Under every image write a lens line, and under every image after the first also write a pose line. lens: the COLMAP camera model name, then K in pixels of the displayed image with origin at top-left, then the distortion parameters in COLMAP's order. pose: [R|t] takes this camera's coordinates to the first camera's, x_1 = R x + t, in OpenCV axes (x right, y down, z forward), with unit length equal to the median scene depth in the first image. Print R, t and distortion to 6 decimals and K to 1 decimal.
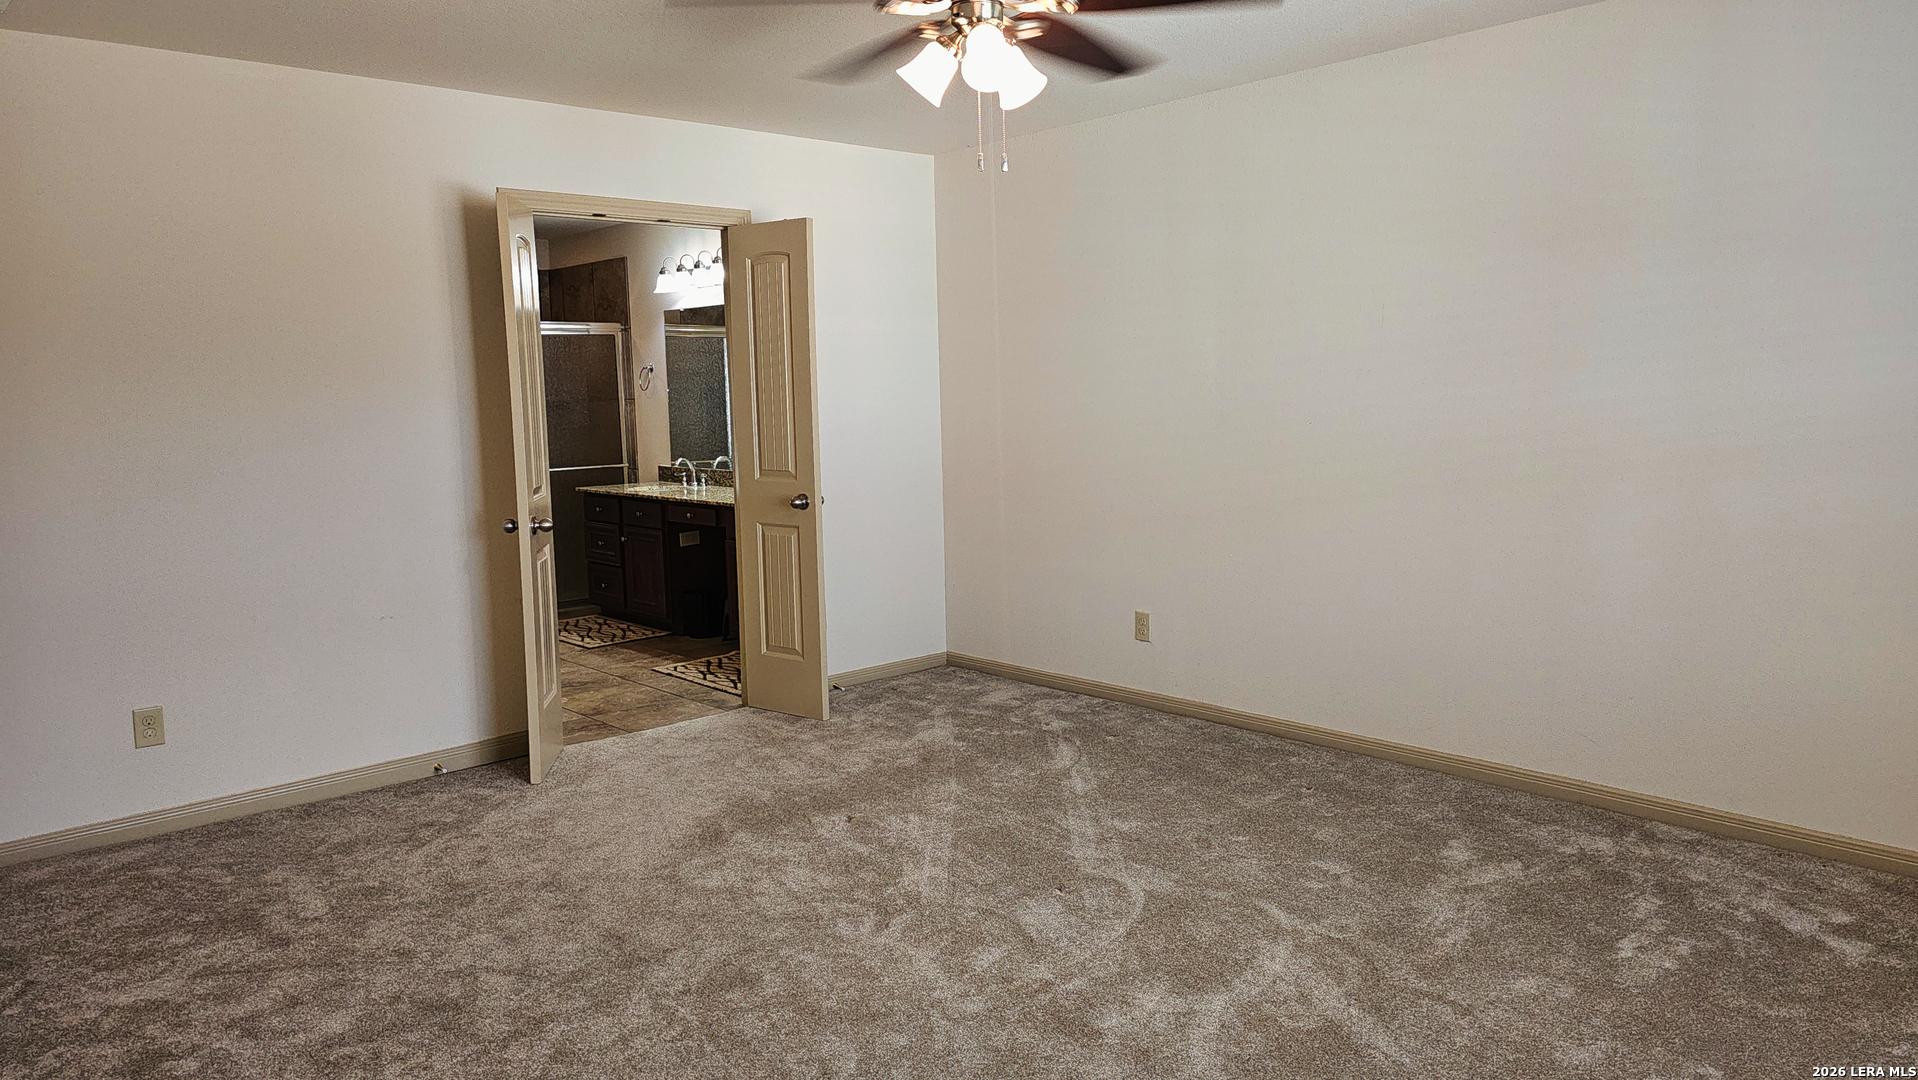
lens RADIAL K [[1288.6, 0, 985.1], [0, 1288.6, 535.3], [0, 0, 1]] dist [0.061865, -0.065595]
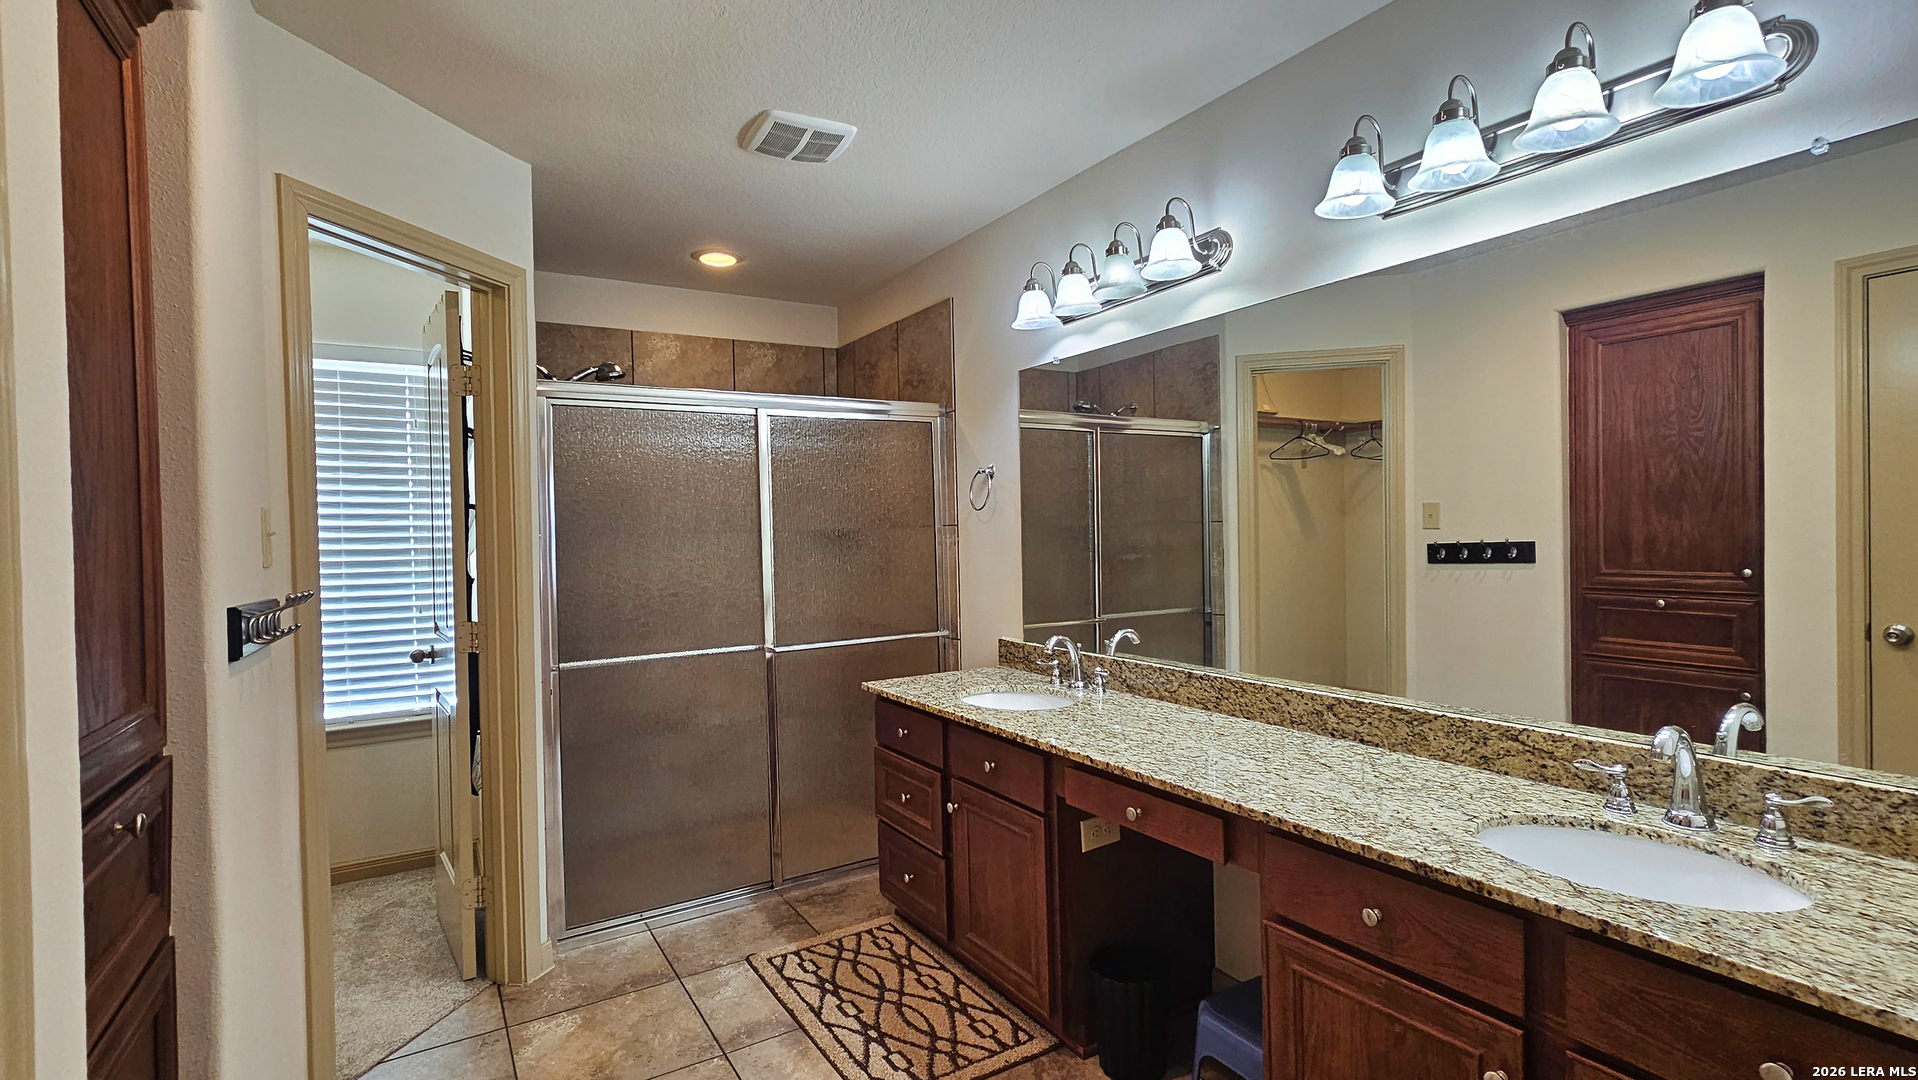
lens RADIAL K [[822.2, 0, 969.8], [0, 822.2, 544.7], [0, 0, 1]] dist [0.000522, -0.000590]
pose [[0.983896, 0.000217, -0.178744, -0.199526], [-0.016221, 0.995981, -0.088079, -0.063231], [0.178007, 0.089560, 0.979945, 0.631842]]
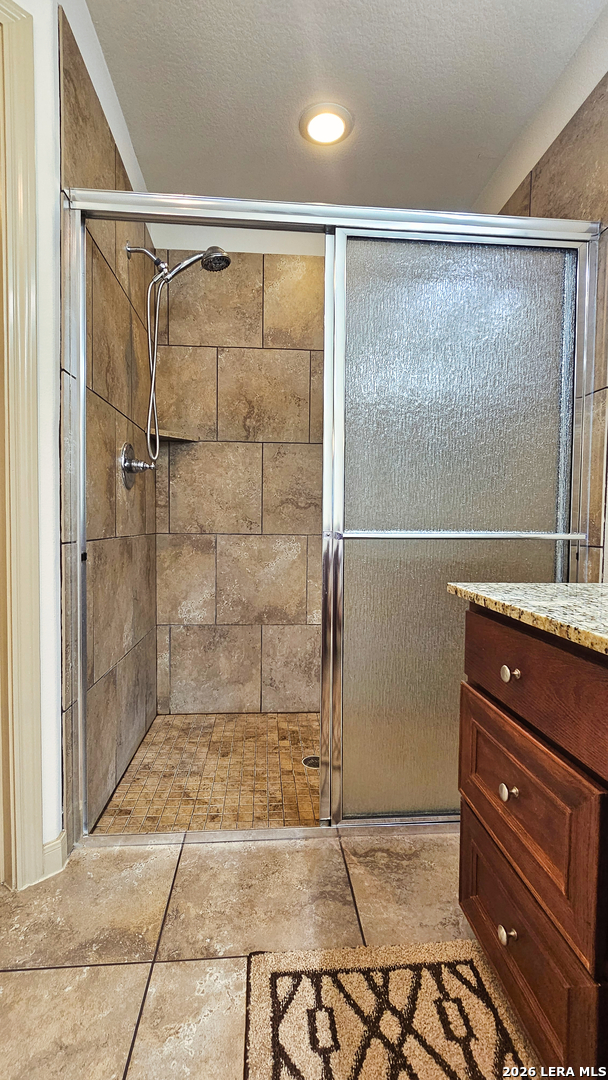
lens RADIAL K [[463.0, 0, 322.2], [0, 463.0, 547.3], [0, 0, 1]] dist [0.000522, -0.000590]
pose [[0.791413, 0.058016, -0.608523, -0.254798], [-0.094449, 0.995137, -0.027960, -0.038617], [0.603942, 0.079602, 0.793044, 0.839769]]
